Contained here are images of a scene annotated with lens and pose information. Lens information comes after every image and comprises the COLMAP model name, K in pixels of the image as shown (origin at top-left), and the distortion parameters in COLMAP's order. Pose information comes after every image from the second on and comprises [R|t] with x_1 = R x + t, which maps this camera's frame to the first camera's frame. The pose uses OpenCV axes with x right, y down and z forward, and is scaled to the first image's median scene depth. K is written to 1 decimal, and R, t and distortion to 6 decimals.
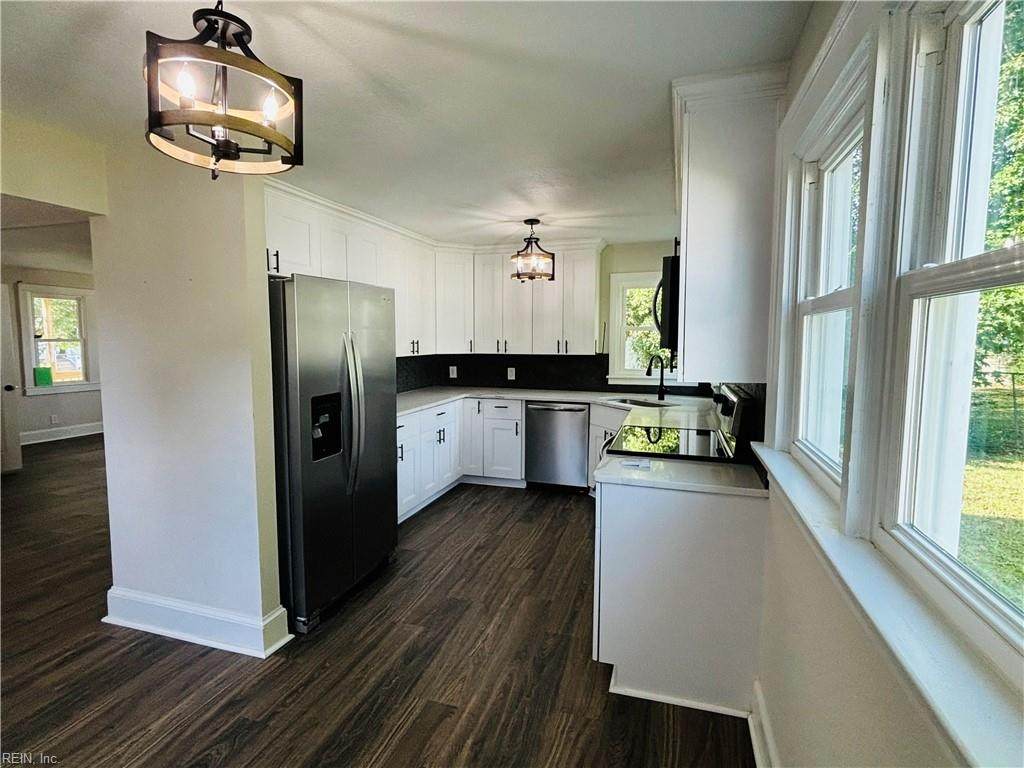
lens RADIAL K [[517.1, 0, 512.0], [0, 517.1, 384.0], [0, 0, 1]] dist [0.000785, -0.000191]
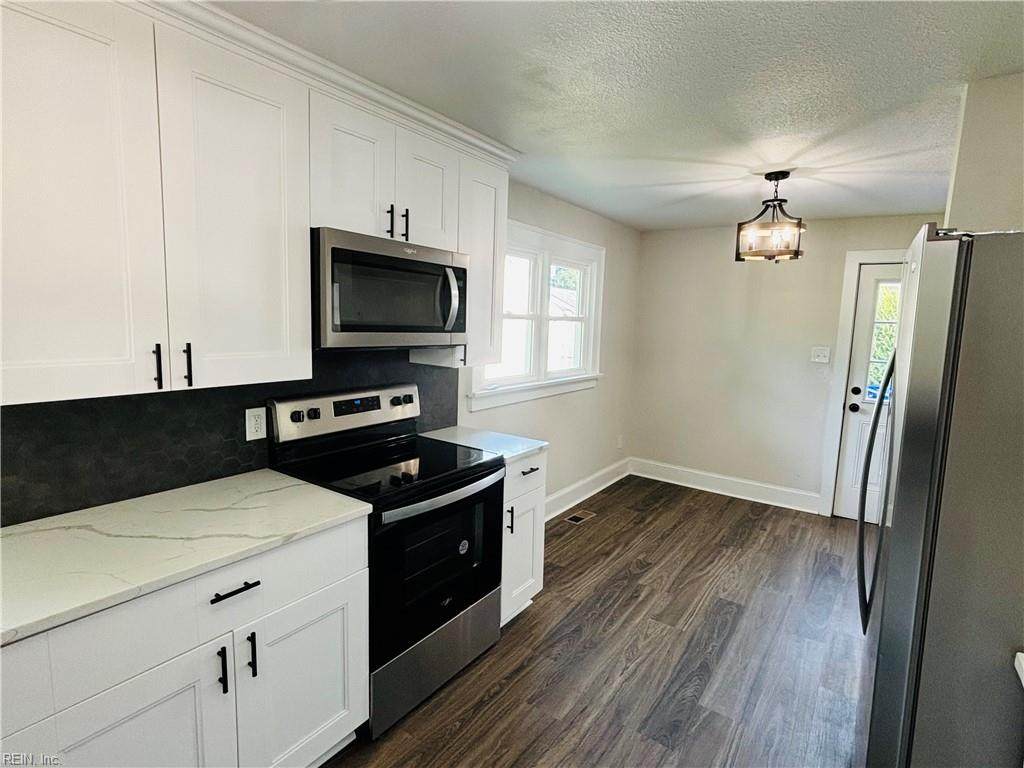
lens RADIAL K [[517.1, 0, 512.0], [0, 517.1, 384.0], [0, 0, 1]] dist [0.000785, -0.000191]
pose [[-0.950444, -0.072388, 0.302352, -0.063227], [-0.005832, 0.976496, 0.215456, -0.121520], [-0.310842, 0.203015, -0.928527, 1.113447]]
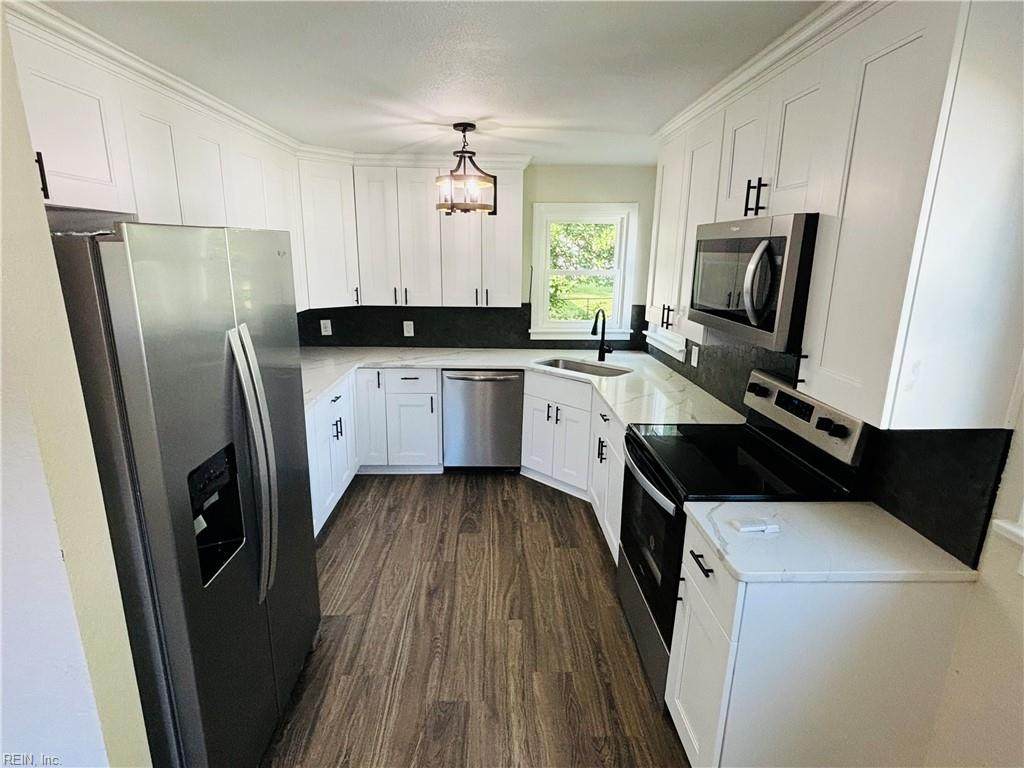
lens RADIAL K [[517.1, 0, 512.0], [0, 517.1, 384.0], [0, 0, 1]] dist [0.000785, -0.000191]
pose [[0.942037, -0.070153, 0.328092, -0.153598], [0.016602, 0.986445, 0.163252, -0.082659], [-0.335098, -0.148343, 0.930432, 0.272918]]
